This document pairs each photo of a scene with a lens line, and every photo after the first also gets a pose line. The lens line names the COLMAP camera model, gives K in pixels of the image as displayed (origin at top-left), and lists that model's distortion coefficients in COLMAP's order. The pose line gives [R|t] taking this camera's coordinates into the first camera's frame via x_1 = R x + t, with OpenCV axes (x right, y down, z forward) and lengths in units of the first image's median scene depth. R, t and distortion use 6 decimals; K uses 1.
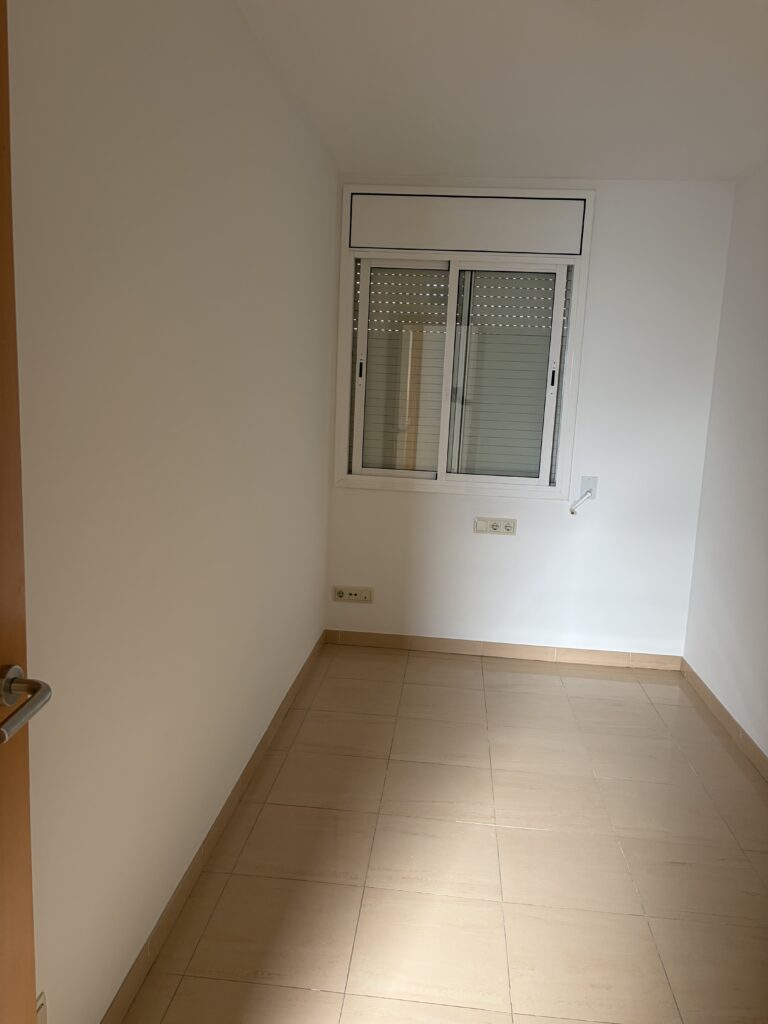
lens RADIAL K [[769.2, 0, 380.9], [0, 769.2, 519.2], [0, 0, 1]] dist [-0.003783, -0.009372]
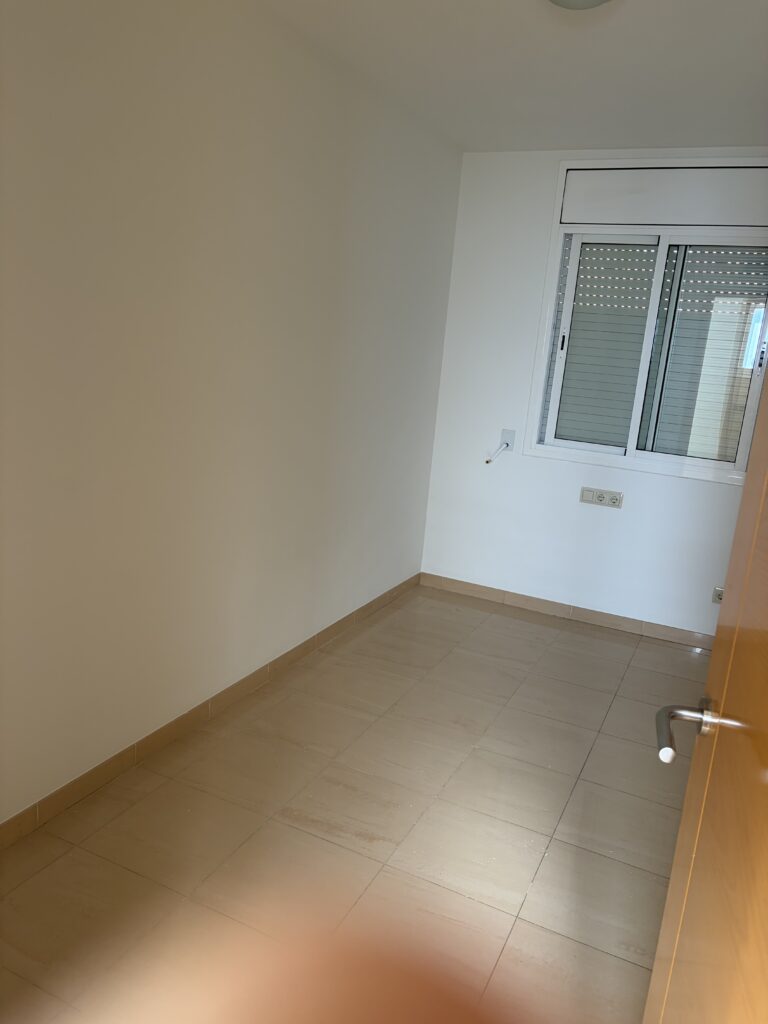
lens RADIAL K [[736.1, 0, 389.9], [0, 736.1, 505.1], [0, 0, 1]] dist [-0.010475, 0.008211]
pose [[0.941374, 0.106978, -0.319953, 0.096201], [-0.099528, 0.994247, 0.039596, 0.005267], [0.322348, -0.005430, 0.946606, -0.005792]]
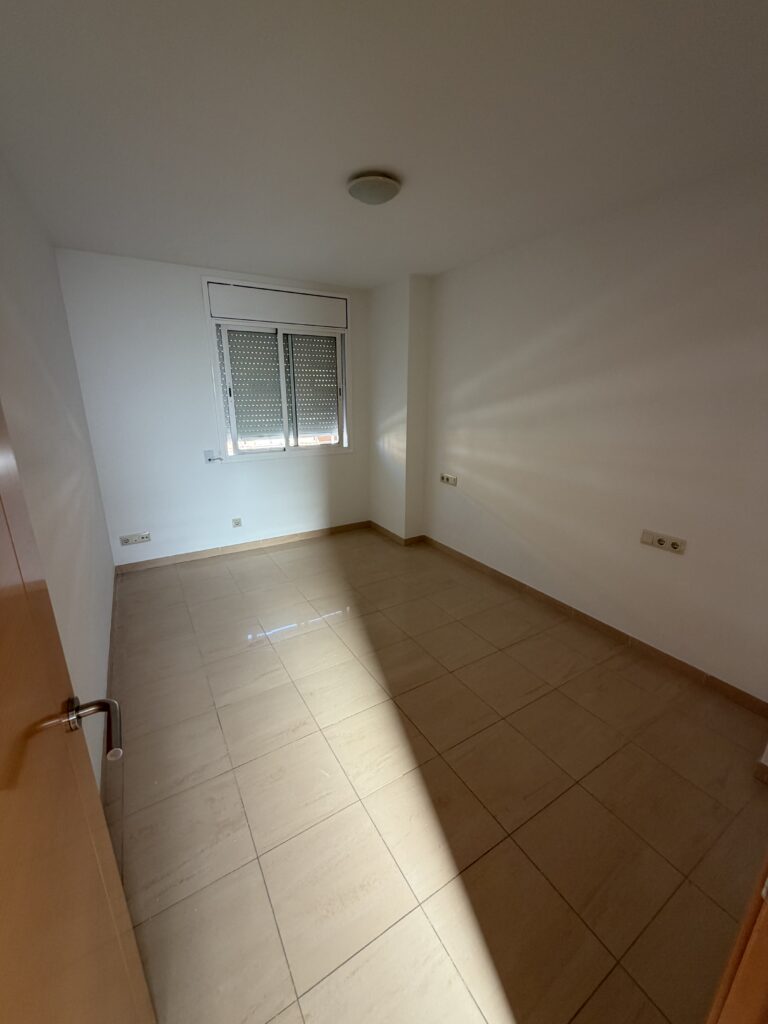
lens RADIAL K [[415.2, 0, 381.2], [0, 415.2, 520.2], [0, 0, 1]] dist [0.003871, 0.000245]
pose [[0.803114, -0.219207, 0.554036, -0.337115], [0.150197, 0.974317, 0.167772, -0.020446], [-0.576583, -0.051526, 0.815412, 0.030358]]
